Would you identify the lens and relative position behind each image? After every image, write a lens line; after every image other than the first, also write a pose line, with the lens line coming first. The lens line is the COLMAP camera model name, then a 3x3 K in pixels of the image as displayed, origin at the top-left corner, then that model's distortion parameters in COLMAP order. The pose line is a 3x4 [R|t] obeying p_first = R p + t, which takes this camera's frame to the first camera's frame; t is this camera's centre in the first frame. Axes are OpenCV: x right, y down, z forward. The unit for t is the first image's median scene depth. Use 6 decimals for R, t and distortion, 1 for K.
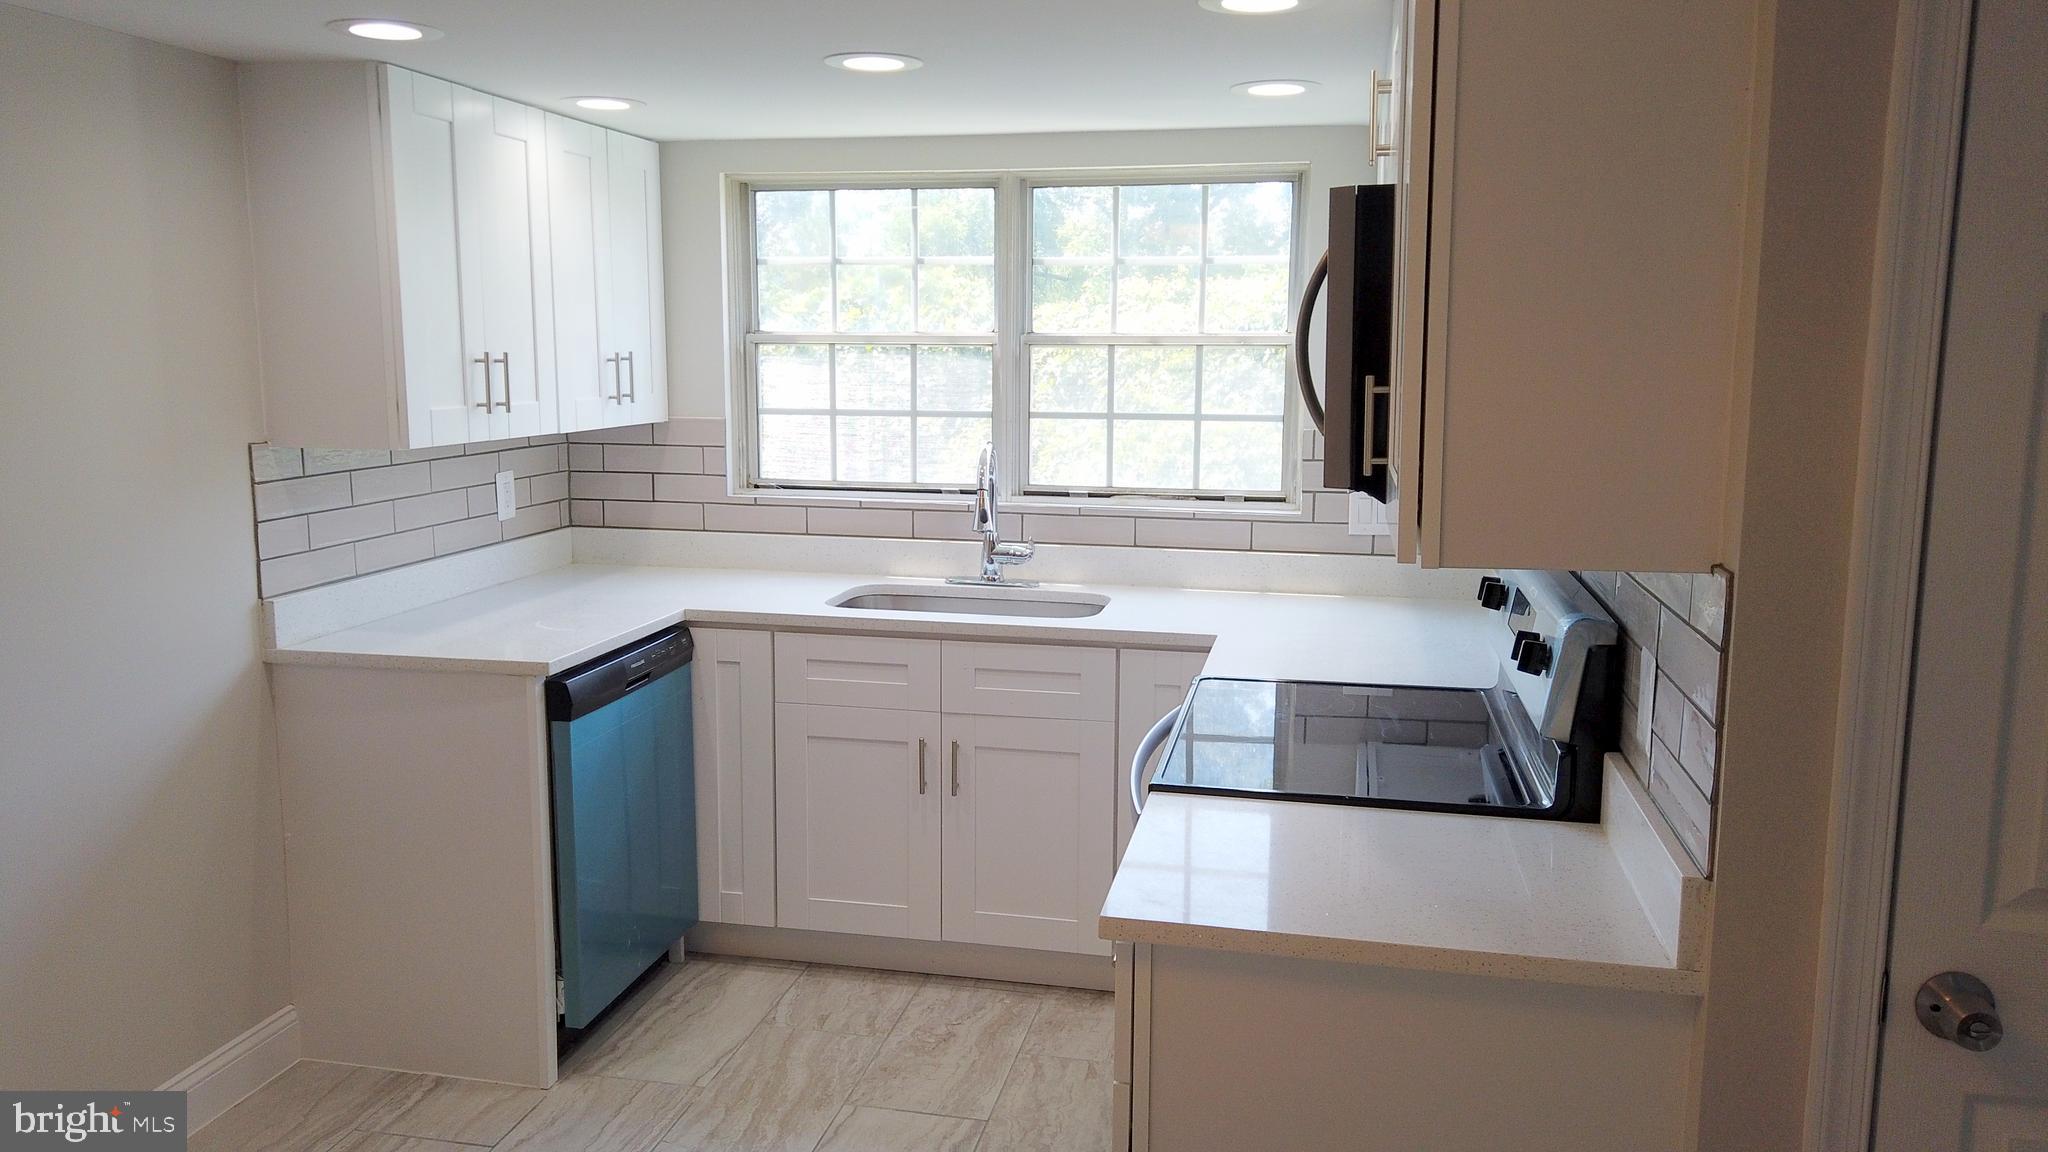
lens RADIAL K [[1541.3, 0, 1024.0], [0, 1541.3, 576.0], [0, 0, 1]] dist [0.050786, -0.003714]
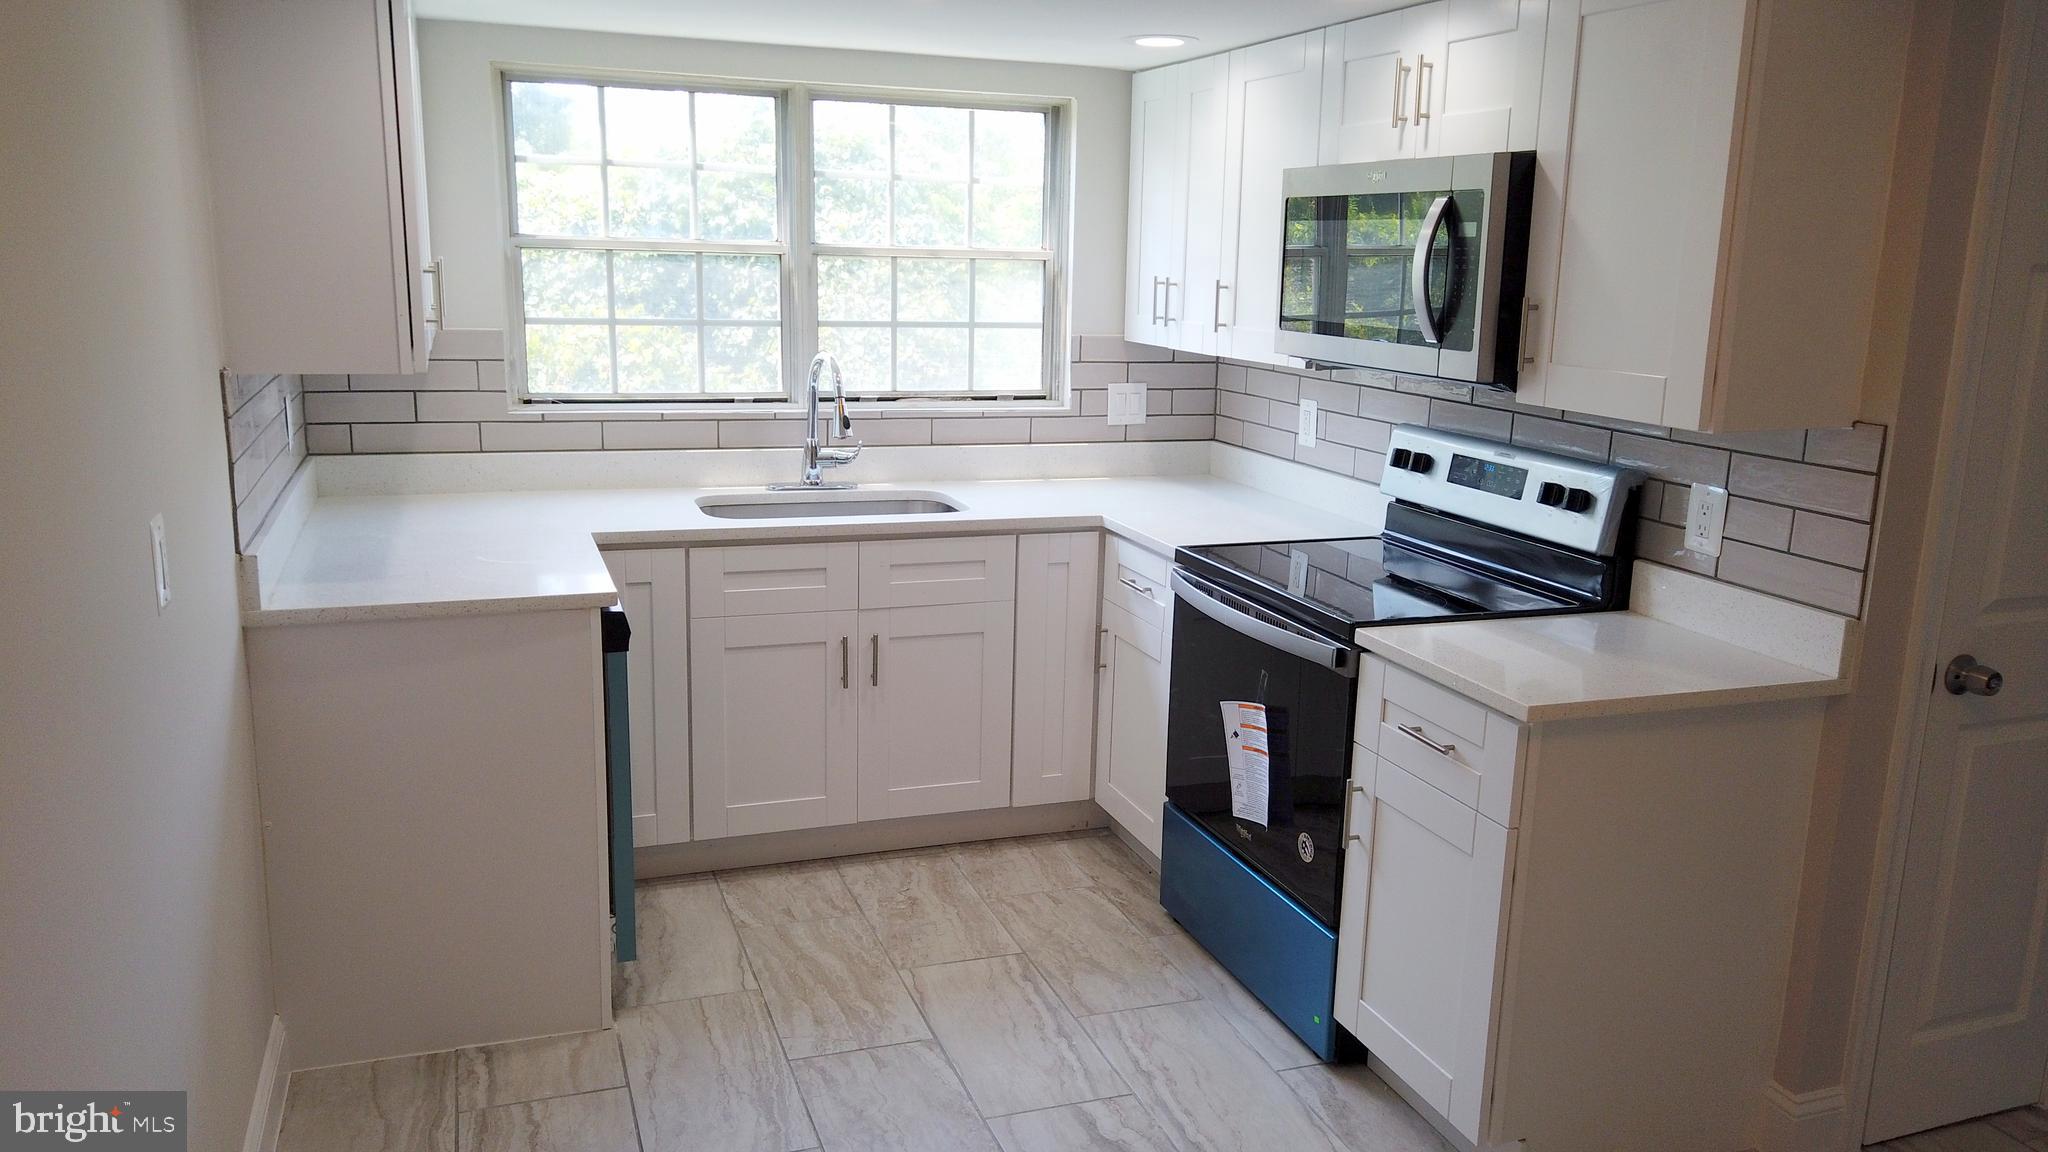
lens RADIAL K [[1505.1, 0, 1026.2], [0, 1505.1, 596.5], [0, 0, 1]] dist [0.038078, -0.002628]
pose [[0.845390, -0.103310, 0.524063, -0.442863], [0.060312, 0.993306, 0.098521, -0.013815], [-0.530733, -0.051682, 0.845962, 0.057599]]
